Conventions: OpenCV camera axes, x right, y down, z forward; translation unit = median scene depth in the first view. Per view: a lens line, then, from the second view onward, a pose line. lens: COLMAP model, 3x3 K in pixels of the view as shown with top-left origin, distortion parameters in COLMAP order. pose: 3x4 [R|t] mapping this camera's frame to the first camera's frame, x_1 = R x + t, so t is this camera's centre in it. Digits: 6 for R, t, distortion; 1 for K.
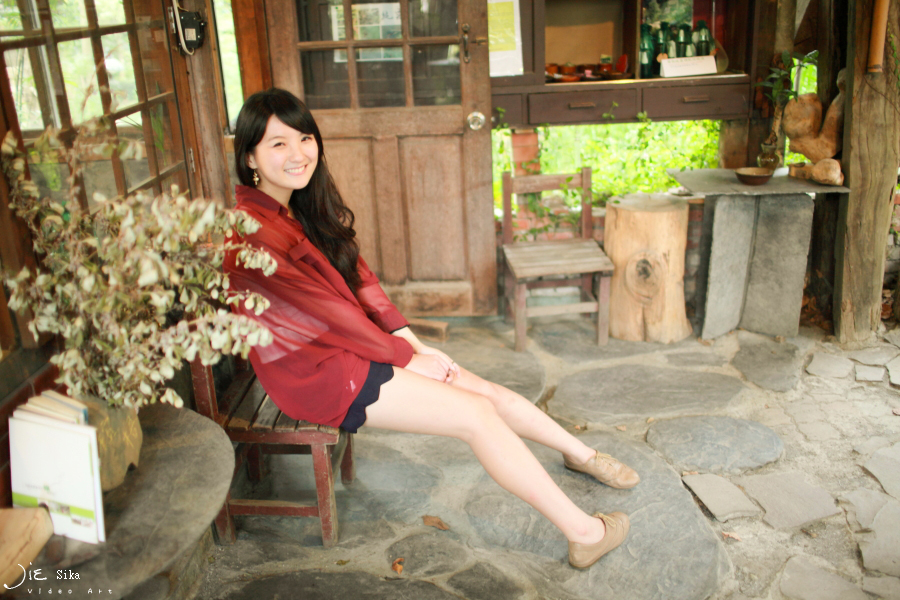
lens RADIAL K [[870.5, 0, 450.0], [0, 870.5, 300.0], [0, 0, 1]] dist [-0.103134, 0.126016]
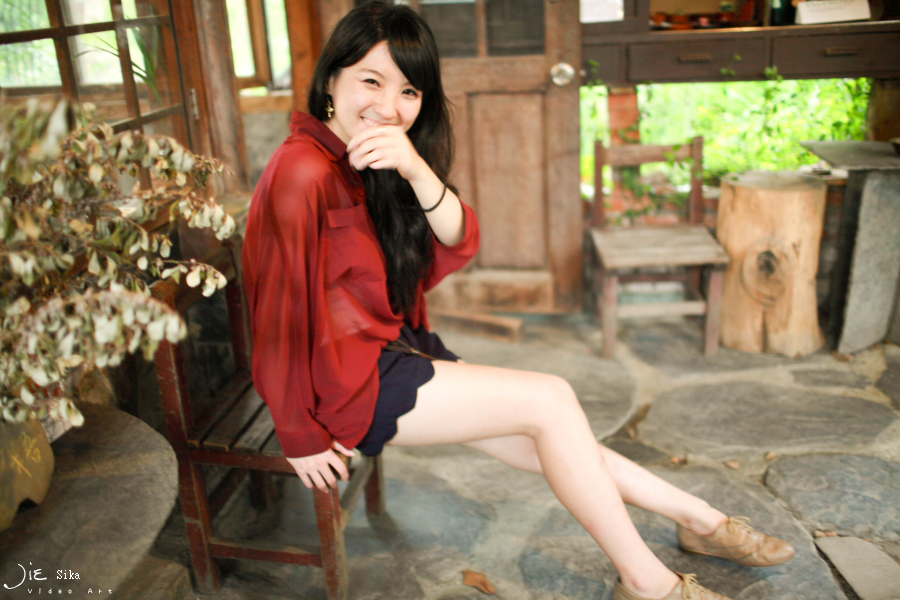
lens RADIAL K [[870.5, 0, 450.0], [0, 870.5, 300.0], [0, 0, 1]] dist [-0.103134, 0.126016]
pose [[0.992693, 0.036100, -0.115137, 0.027042], [-0.035791, 0.999348, 0.004748, 0.005566], [0.115234, -0.000592, 0.993338, 0.181993]]
